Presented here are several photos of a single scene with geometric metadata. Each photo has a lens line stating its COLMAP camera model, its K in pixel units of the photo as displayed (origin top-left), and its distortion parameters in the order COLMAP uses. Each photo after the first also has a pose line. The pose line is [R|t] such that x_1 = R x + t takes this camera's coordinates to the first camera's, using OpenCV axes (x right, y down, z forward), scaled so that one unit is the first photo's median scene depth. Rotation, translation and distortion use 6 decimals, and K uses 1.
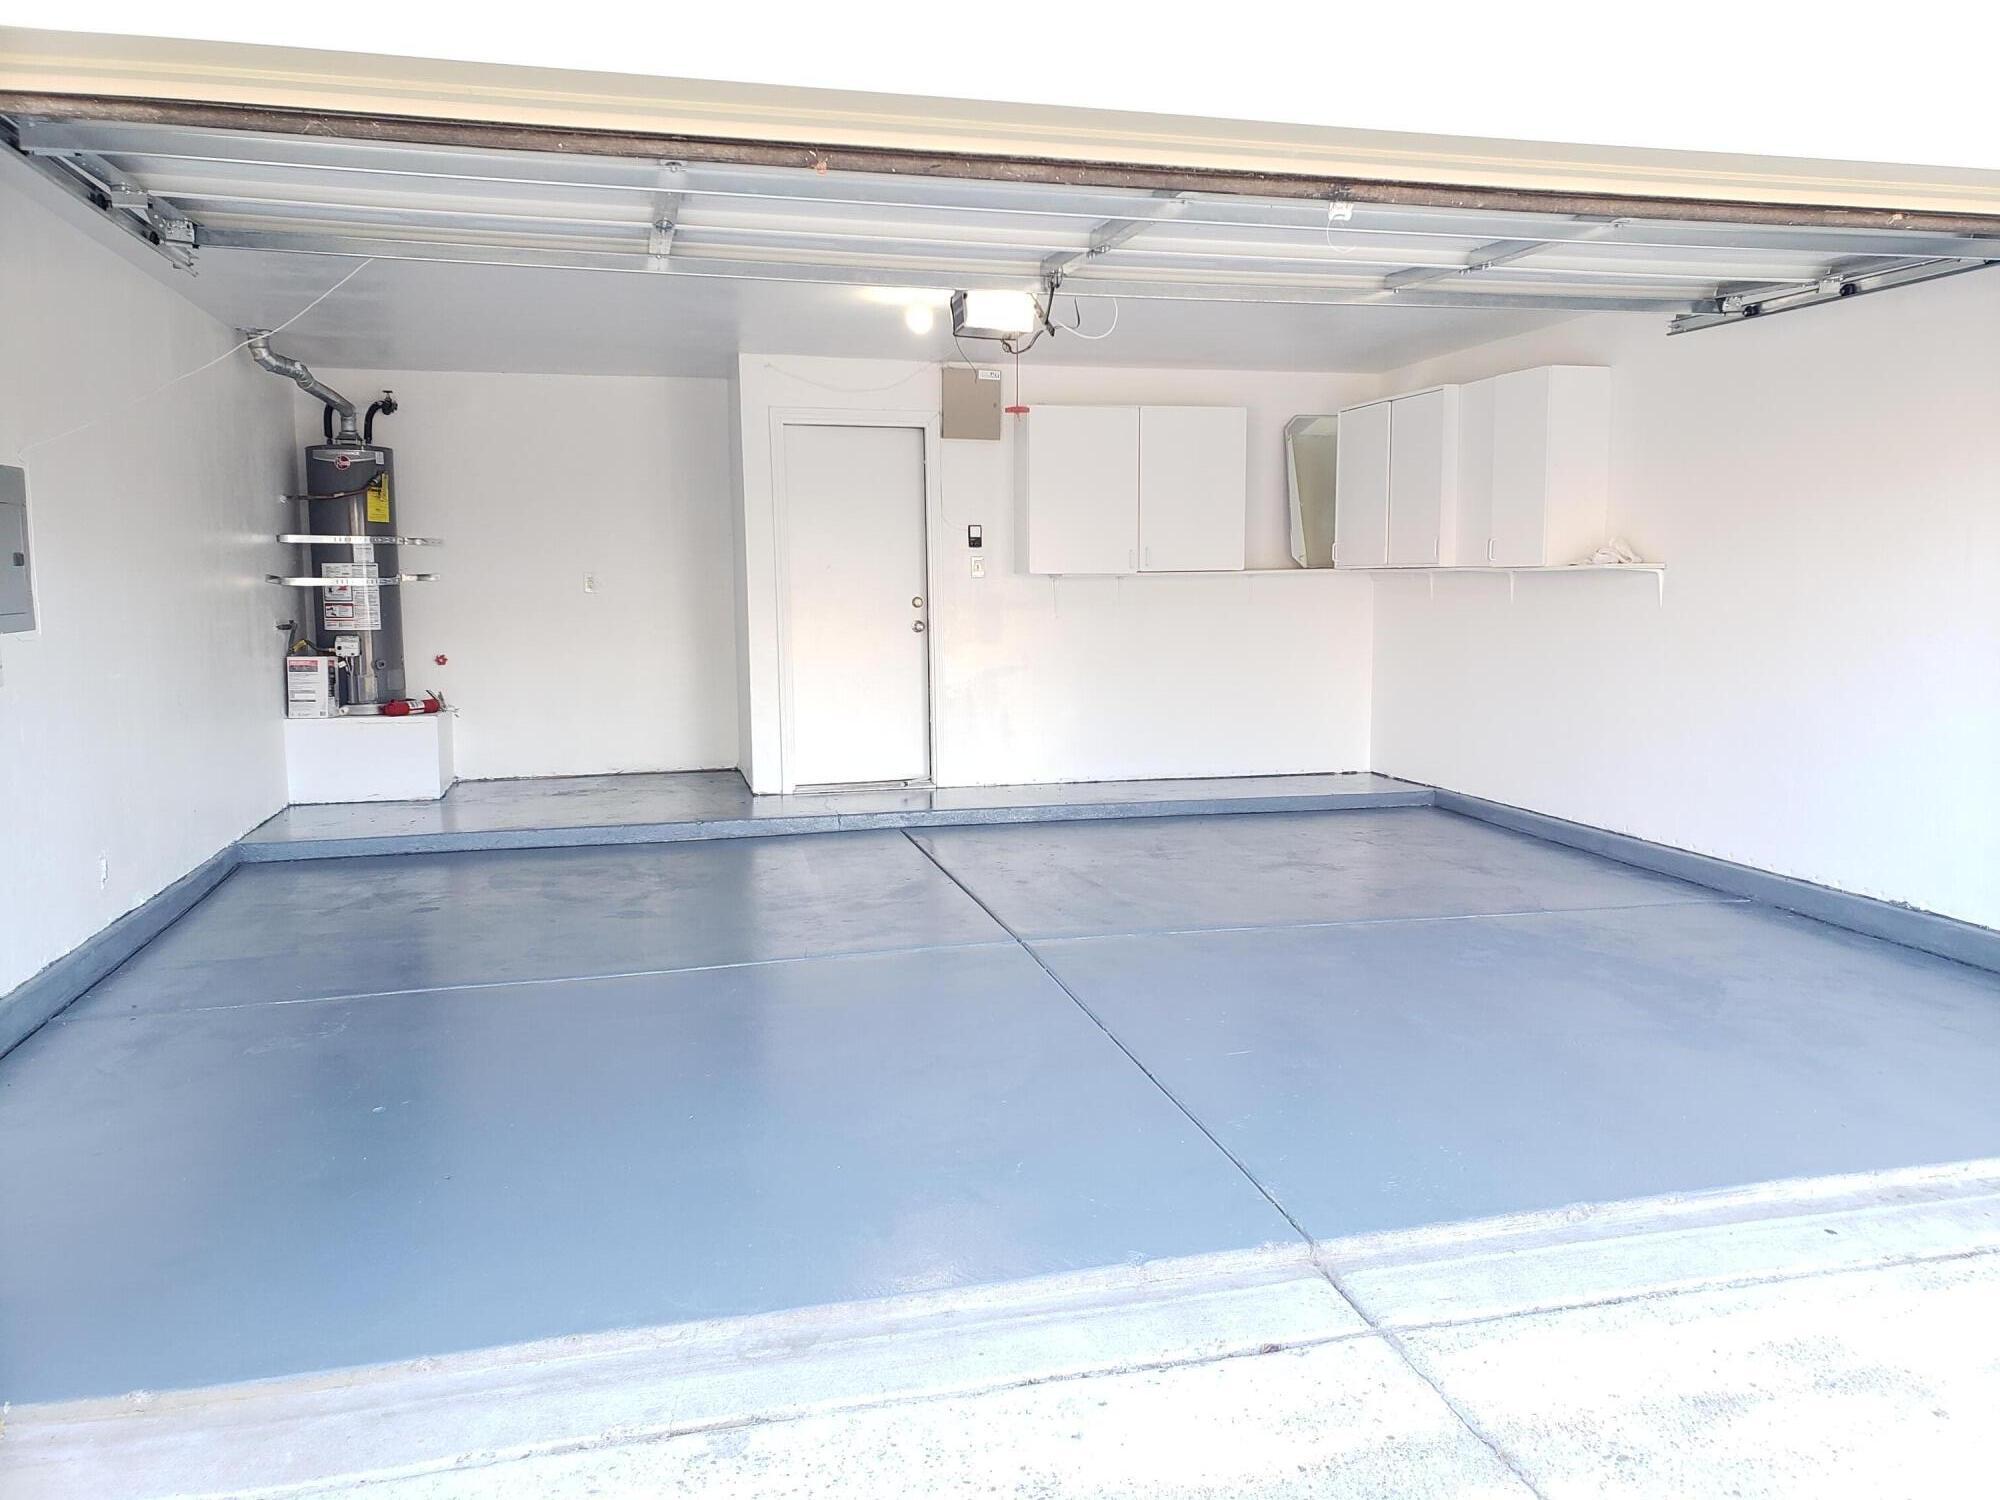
lens RADIAL K [[1614.2, 0, 997.2], [0, 1614.2, 782.0], [0, 0, 1]] dist [0.026564, -0.014917]
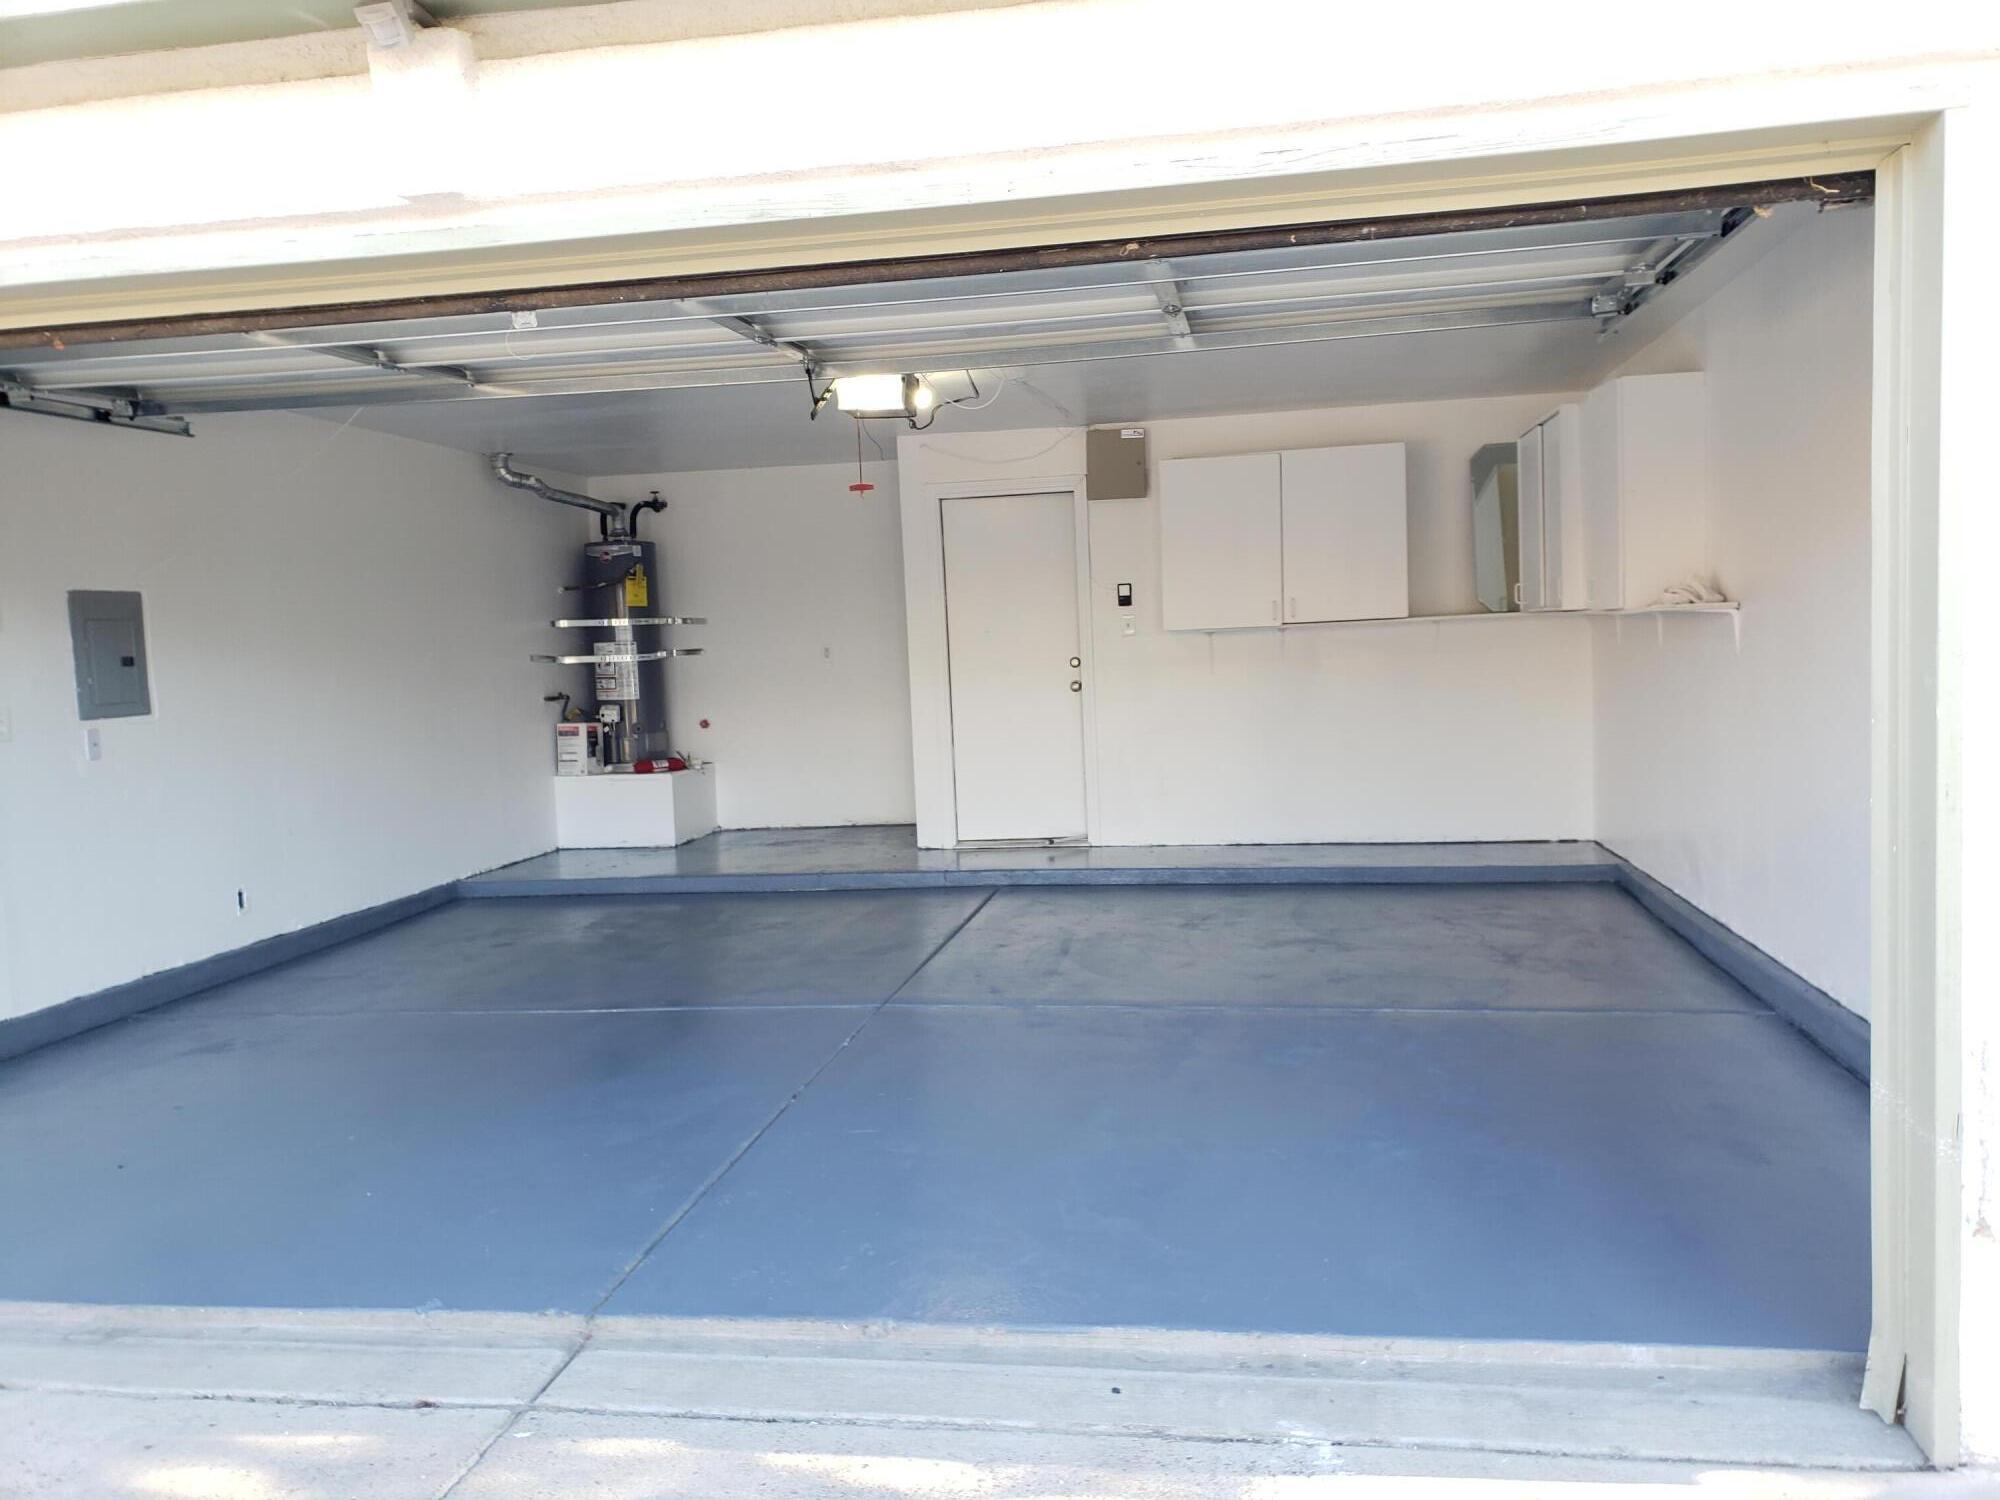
lens RADIAL K [[1614.2, 0, 997.2], [0, 1614.2, 782.0], [0, 0, 1]] dist [0.026564, -0.014917]
pose [[0.905417, 0.006254, -0.424477, 0.343588], [-0.017612, 0.999584, -0.022839, -0.013154], [0.424157, 0.028155, 0.905151, 0.070475]]
